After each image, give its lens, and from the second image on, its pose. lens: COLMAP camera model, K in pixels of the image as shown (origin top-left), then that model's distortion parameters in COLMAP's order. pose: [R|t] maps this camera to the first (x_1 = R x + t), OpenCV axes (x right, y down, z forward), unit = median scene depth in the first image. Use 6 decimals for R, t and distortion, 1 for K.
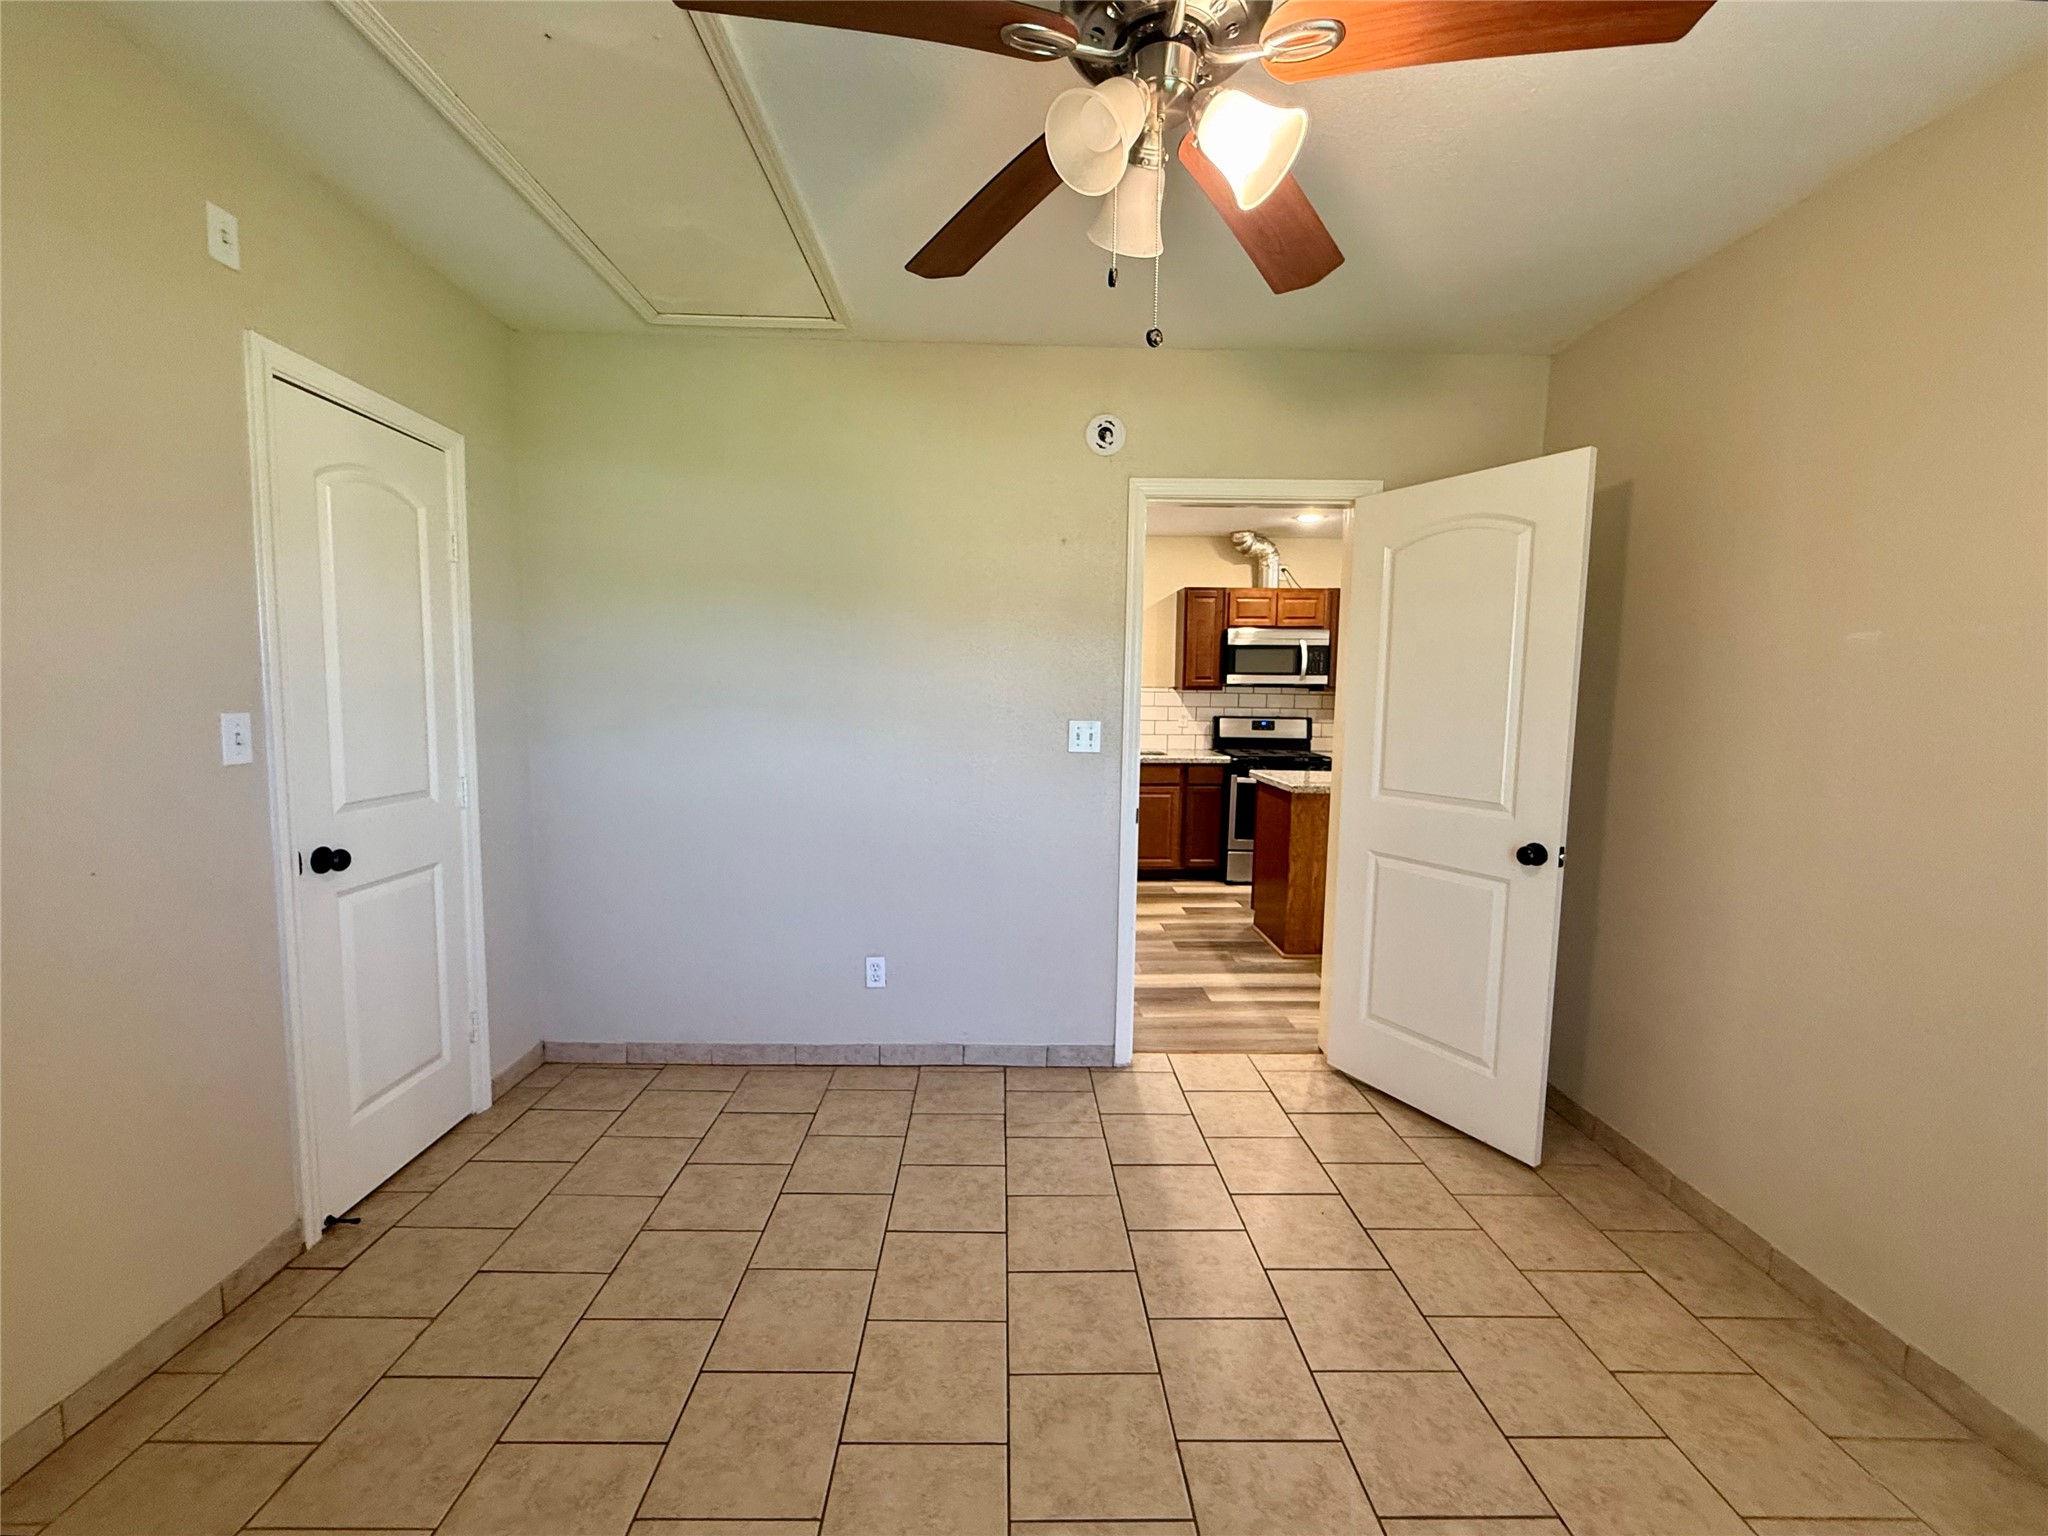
lens RADIAL K [[861.3, 0, 1021.5], [0, 861.3, 769.1], [0, 0, 1]] dist [0.000183, 0.000081]
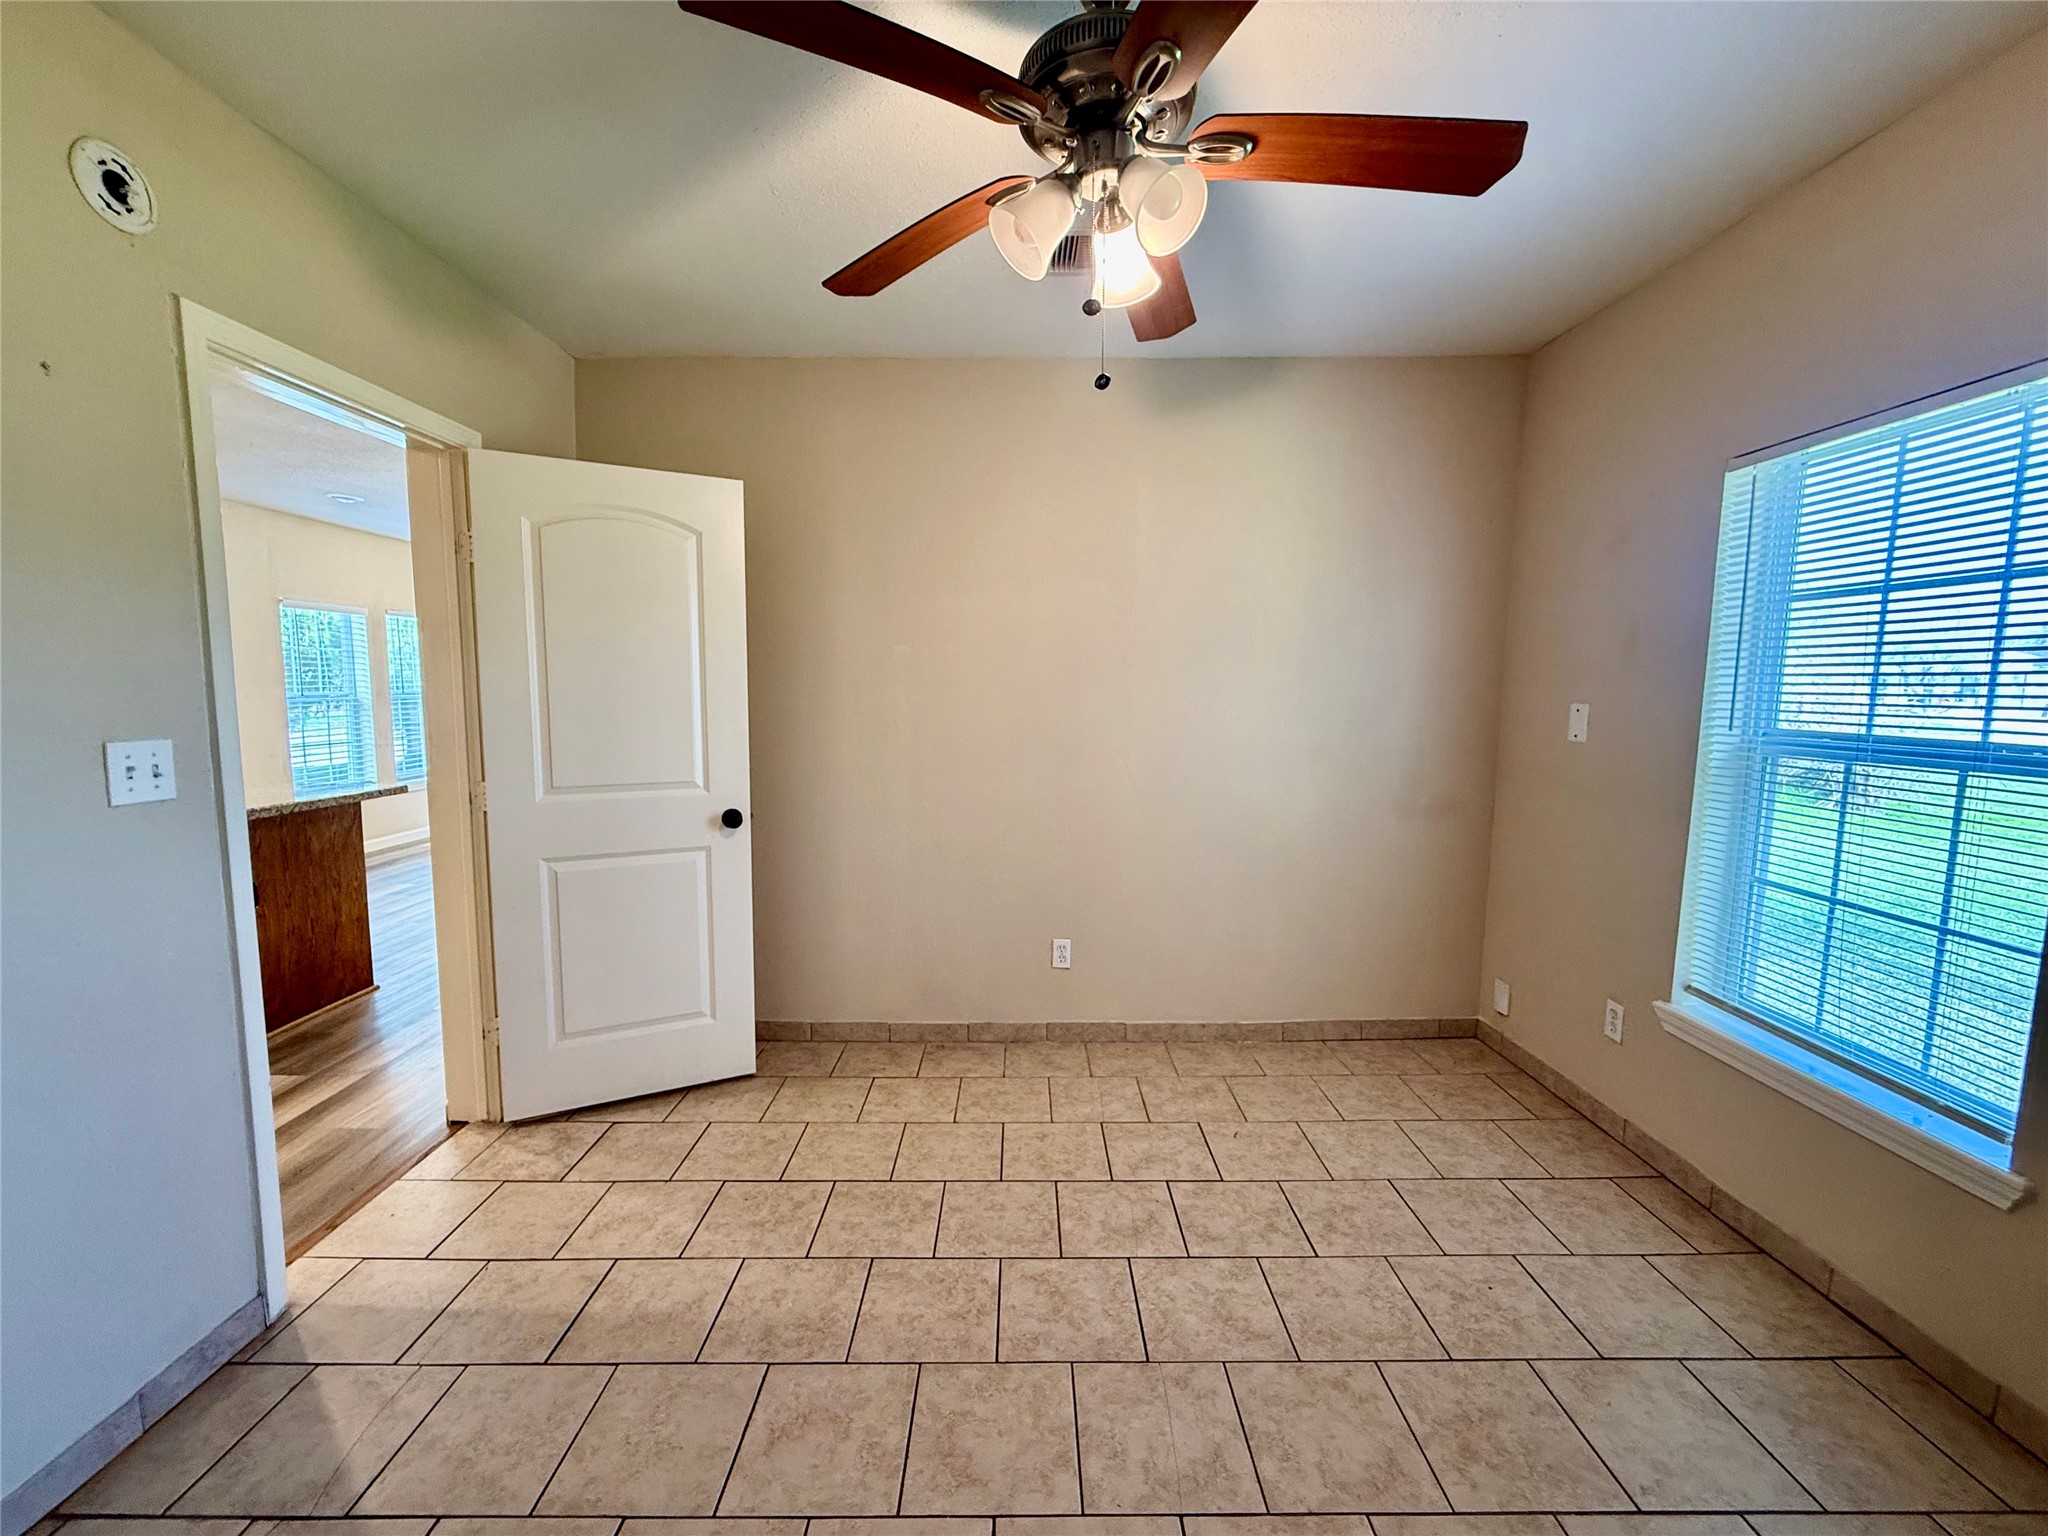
lens RADIAL K [[822.5, 0, 1016.8], [0, 822.5, 769.9], [0, 0, 1]] dist [0.000403, 0.000283]
pose [[0.015857, -0.116034, 0.993119, -0.503875], [0.087961, 0.989555, 0.114213, -0.060848], [-0.995998, 0.085545, 0.025898, 0.567156]]
